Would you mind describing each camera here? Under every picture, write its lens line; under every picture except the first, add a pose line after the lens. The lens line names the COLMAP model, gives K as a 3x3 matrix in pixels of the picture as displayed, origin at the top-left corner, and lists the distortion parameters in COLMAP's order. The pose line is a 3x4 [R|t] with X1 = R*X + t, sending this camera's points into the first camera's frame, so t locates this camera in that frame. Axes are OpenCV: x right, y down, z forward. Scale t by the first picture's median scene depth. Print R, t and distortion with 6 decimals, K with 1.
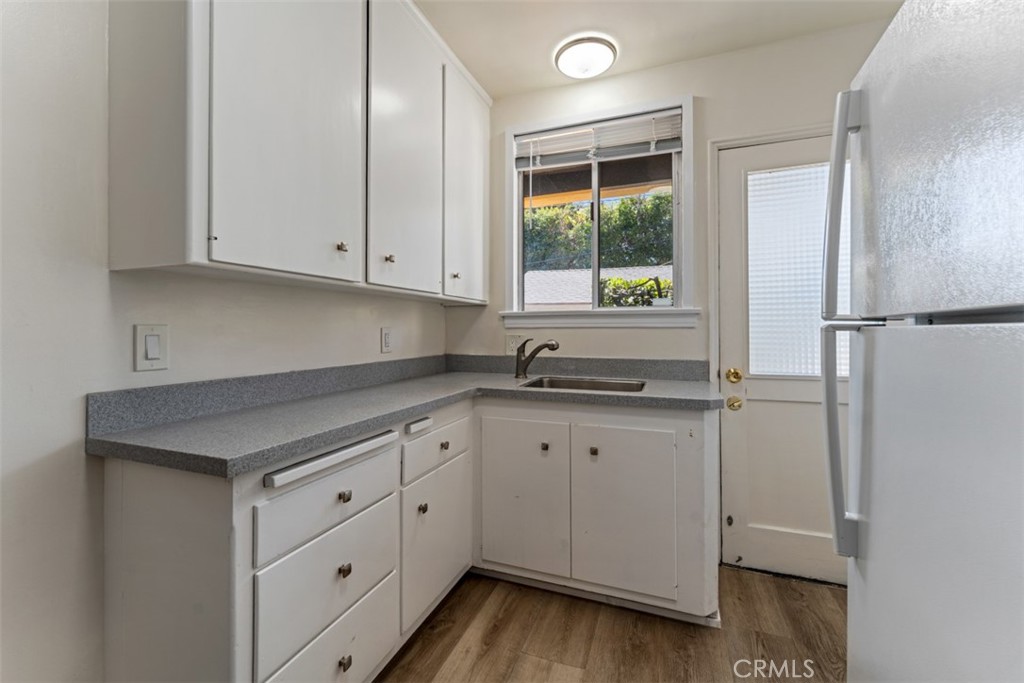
lens RADIAL K [[411.3, 0, 512.7], [0, 411.3, 330.3], [0, 0, 1]] dist [0.000147, -0.001642]
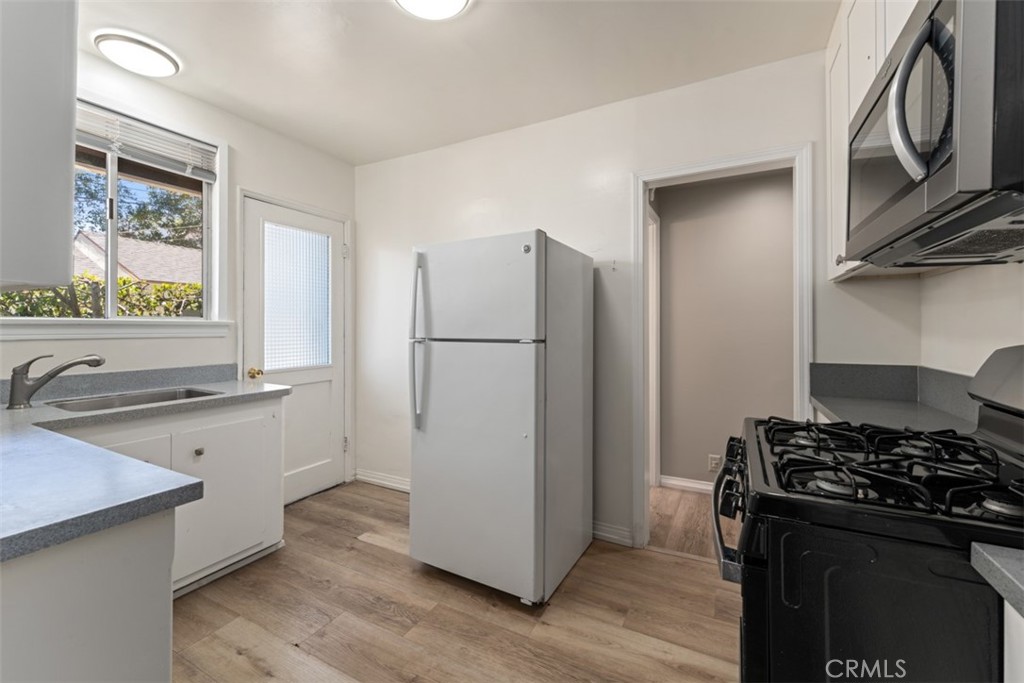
lens RADIAL K [[411.3, 0, 511.5], [0, 411.3, 331.4], [0, 0, 1]] dist [0.000147, -0.001642]
pose [[0.133047, -0.007988, 0.991078, -0.643748], [-0.006328, 0.999940, 0.008908, -0.038813], [-0.991090, -0.007456, 0.132989, 0.014679]]
